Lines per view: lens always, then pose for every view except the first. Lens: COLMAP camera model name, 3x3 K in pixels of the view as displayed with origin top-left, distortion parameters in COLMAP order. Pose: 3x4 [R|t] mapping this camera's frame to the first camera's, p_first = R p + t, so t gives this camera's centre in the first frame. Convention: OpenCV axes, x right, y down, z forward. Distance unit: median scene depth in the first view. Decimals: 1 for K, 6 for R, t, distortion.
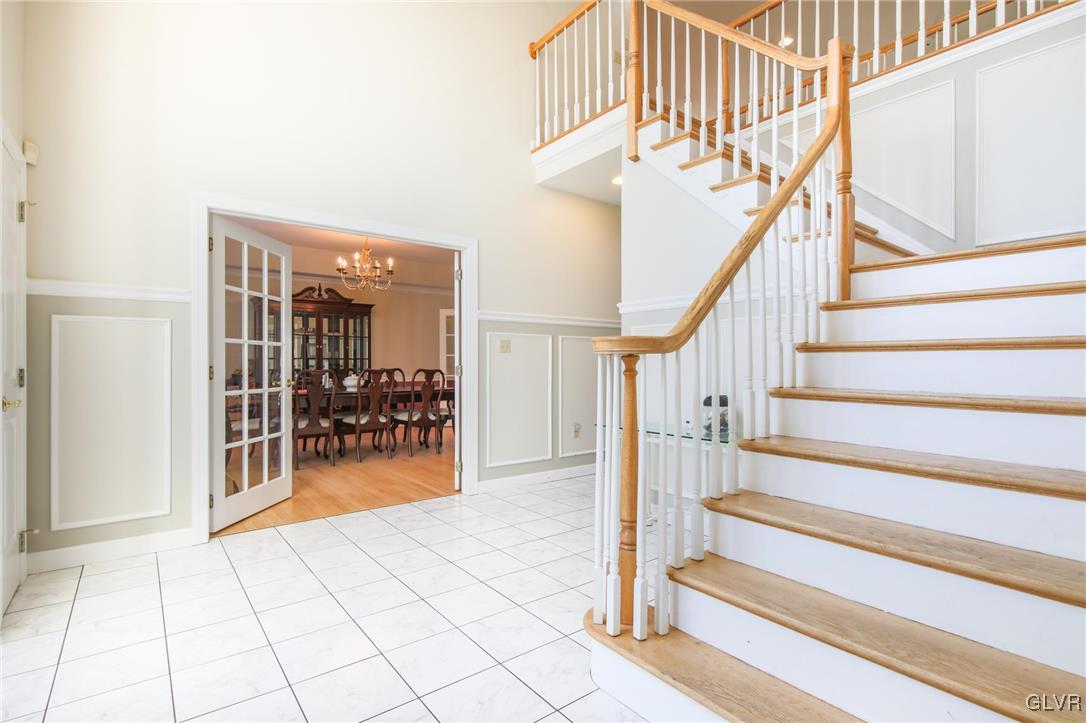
lens RADIAL K [[527.0, 0, 534.2], [0, 527.0, 363.3], [0, 0, 1]] dist [-0.000779, -0.001622]
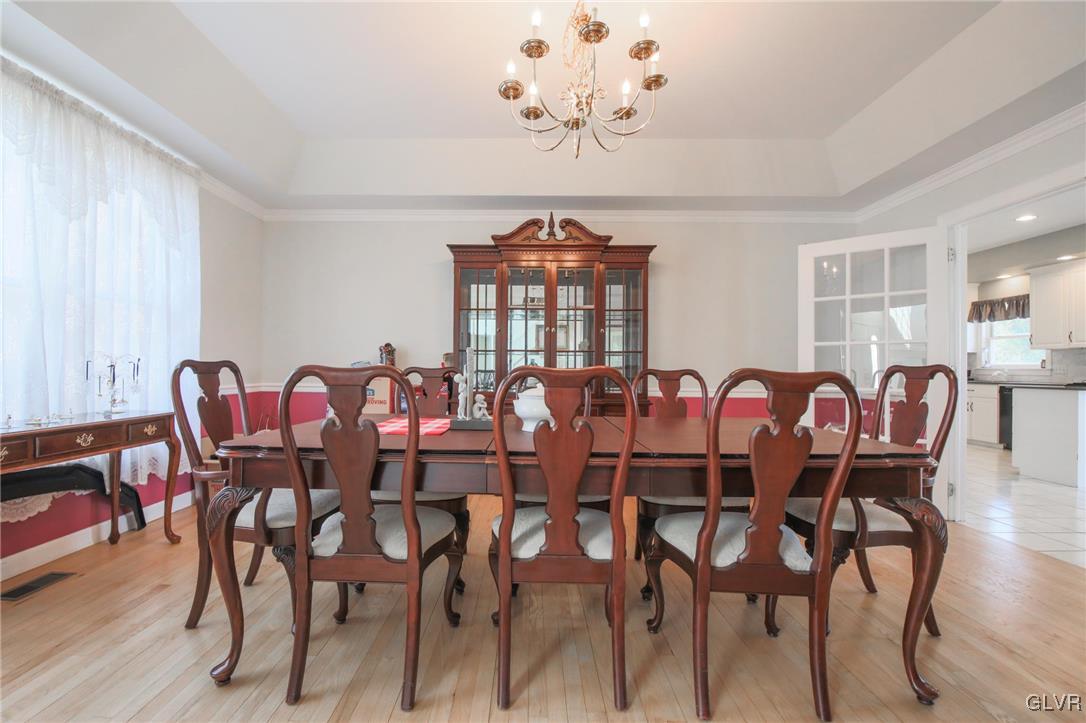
lens RADIAL K [[468.7, 0, 539.0], [0, 468.7, 357.4], [0, 0, 1]] dist [-0.009314, -0.003120]
pose [[0.799453, -0.010160, -0.600643, -0.131385], [-0.005714, 0.999683, -0.024515, 0.009517], [0.600702, 0.023030, 0.799142, 0.623221]]
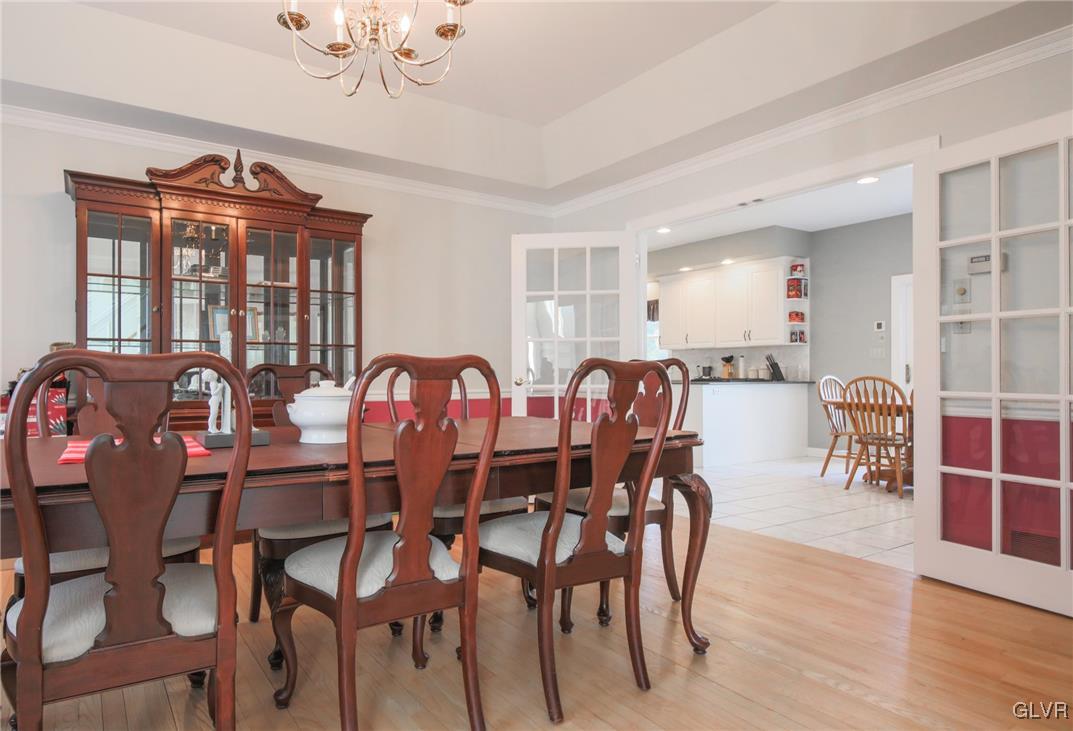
lens RADIAL K [[598.1, 0, 461.5], [0, 598.1, 365.5], [0, 0, 1]] dist [0.006993, -0.002126]
pose [[0.996013, -0.001385, -0.089193, -0.204891], [0.000566, 0.999957, -0.009211, 0.013758], [0.089202, 0.009123, 0.995972, 0.581701]]
